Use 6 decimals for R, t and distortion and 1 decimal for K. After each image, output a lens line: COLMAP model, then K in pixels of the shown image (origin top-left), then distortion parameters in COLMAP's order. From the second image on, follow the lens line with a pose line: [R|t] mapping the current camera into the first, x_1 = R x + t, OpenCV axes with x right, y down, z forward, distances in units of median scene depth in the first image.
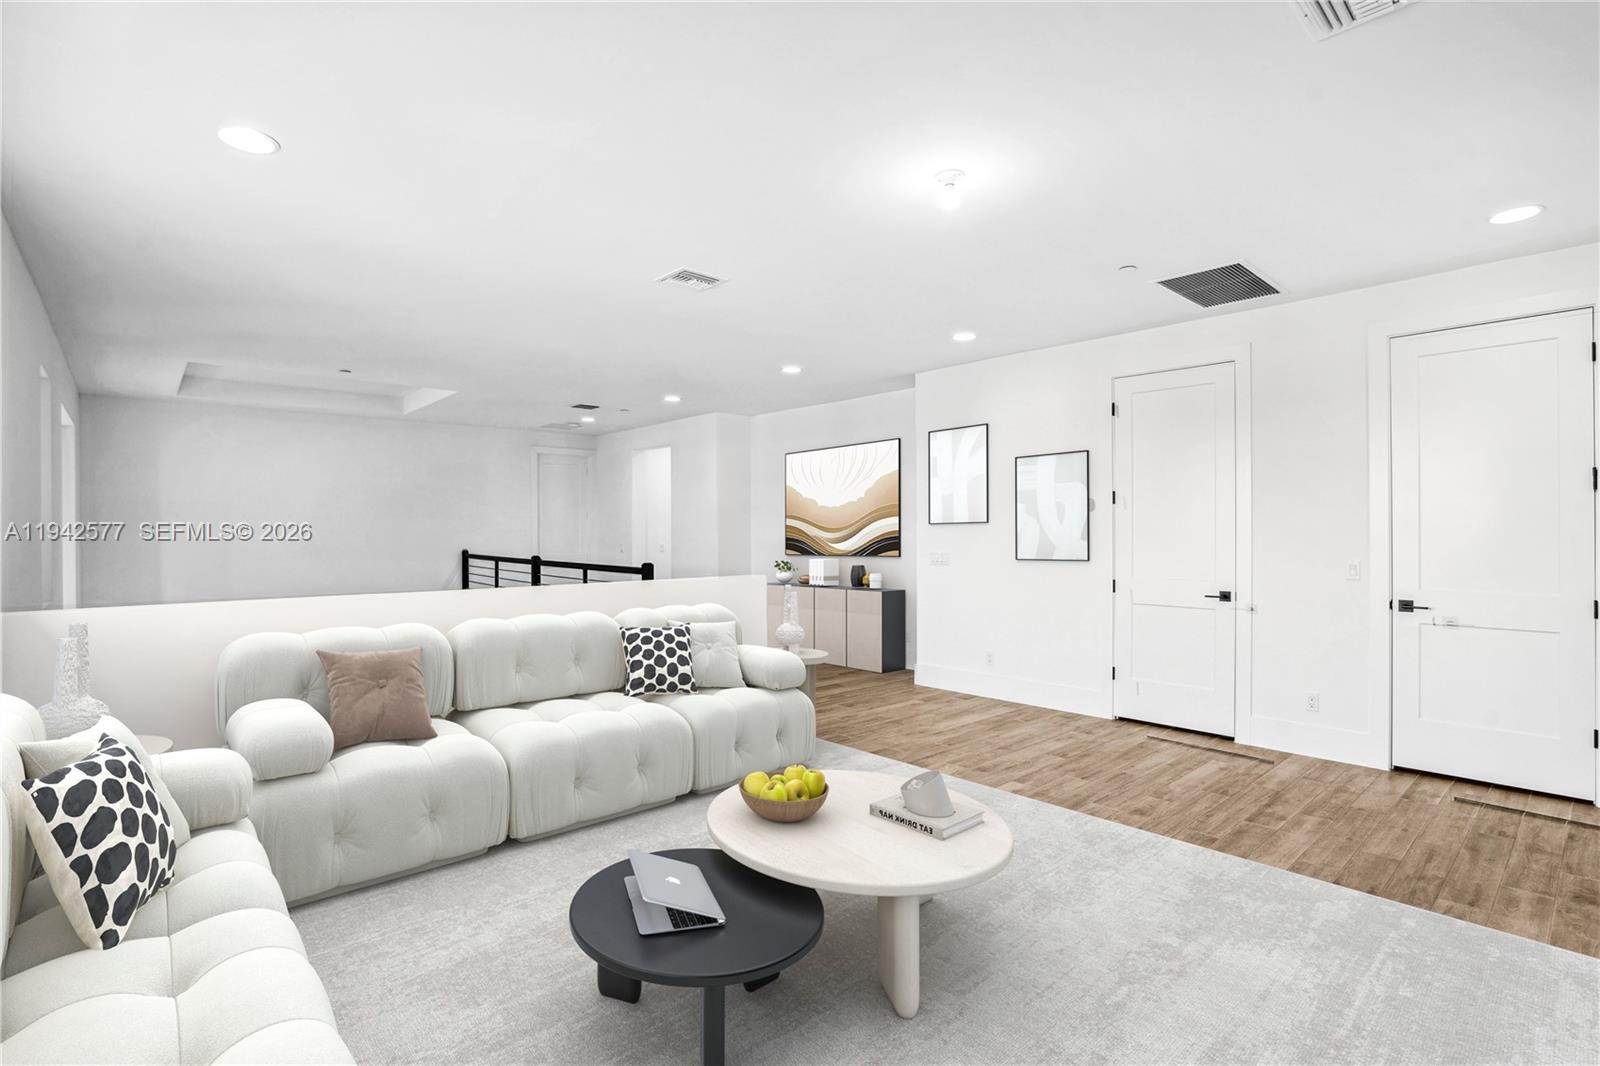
lens RADIAL K [[751.1, 0, 792.8], [0, 751.1, 528.1], [0, 0, 1]] dist [-0.034691, 0.001522]
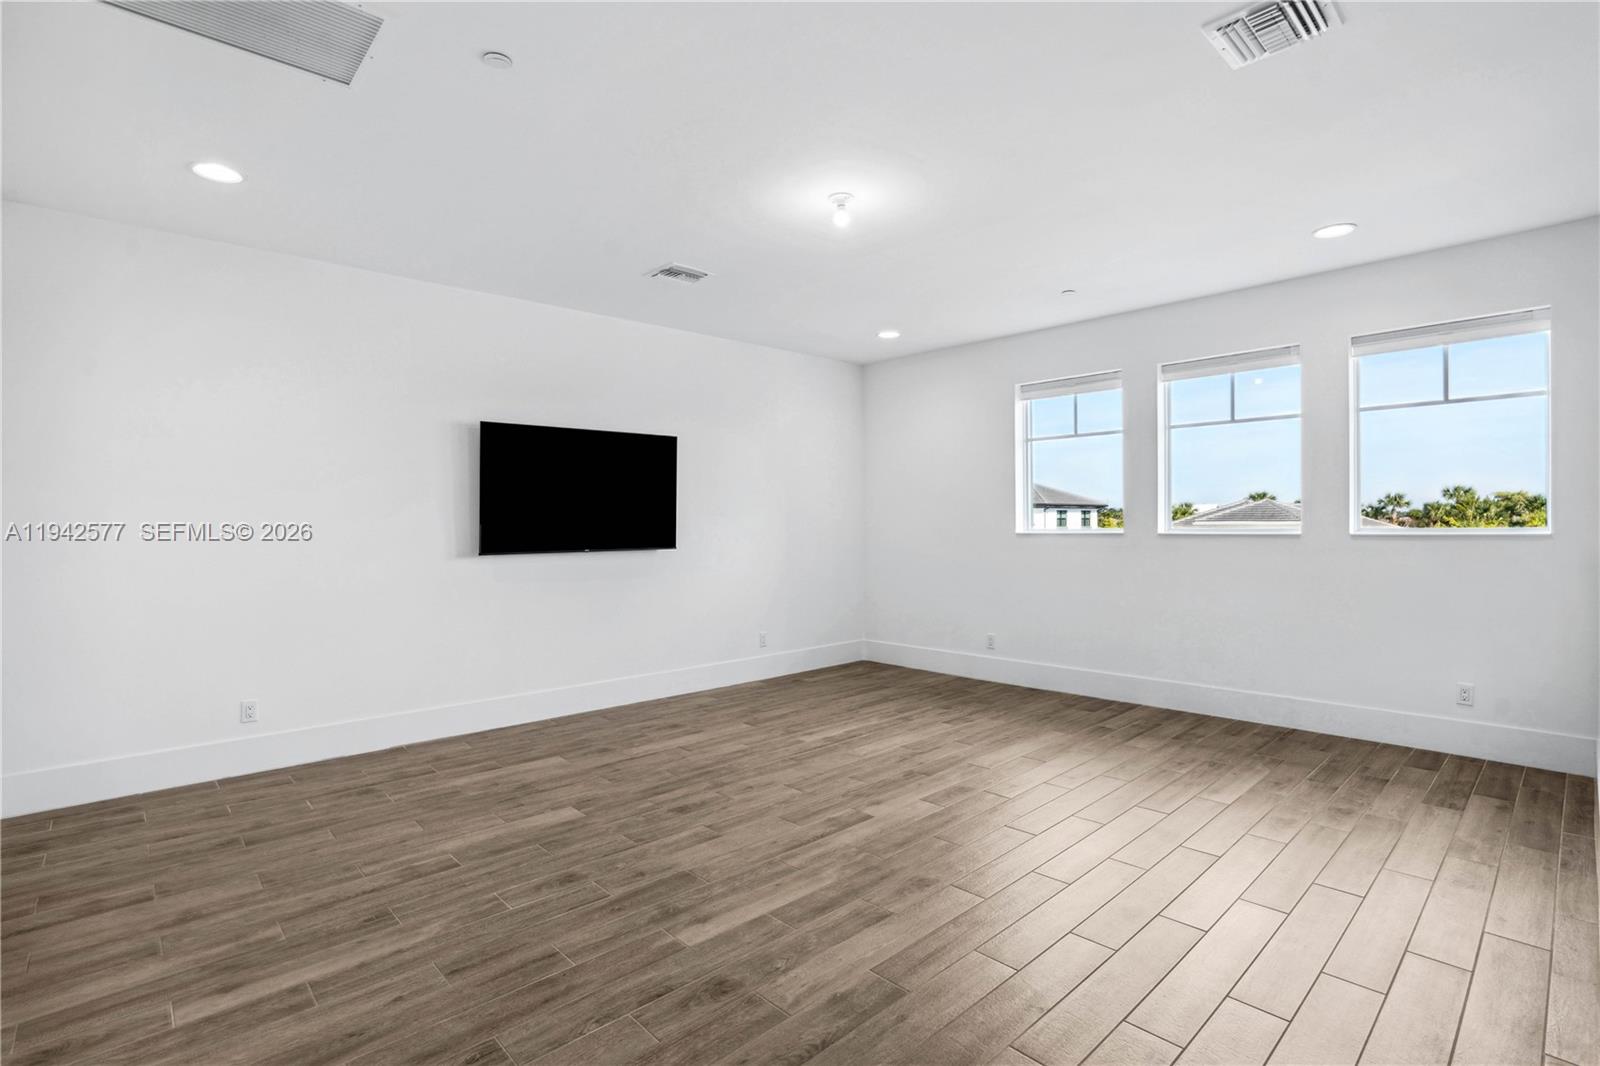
lens RADIAL K [[751.1, 0, 792.8], [0, 751.1, 528.1], [0, 0, 1]] dist [-0.034691, 0.001522]
pose [[-0.999755, 0.013258, -0.017747, 0.239429], [0.013172, 0.999901, 0.004975, 0.026069], [0.017811, 0.004740, -0.999830, 1.673981]]
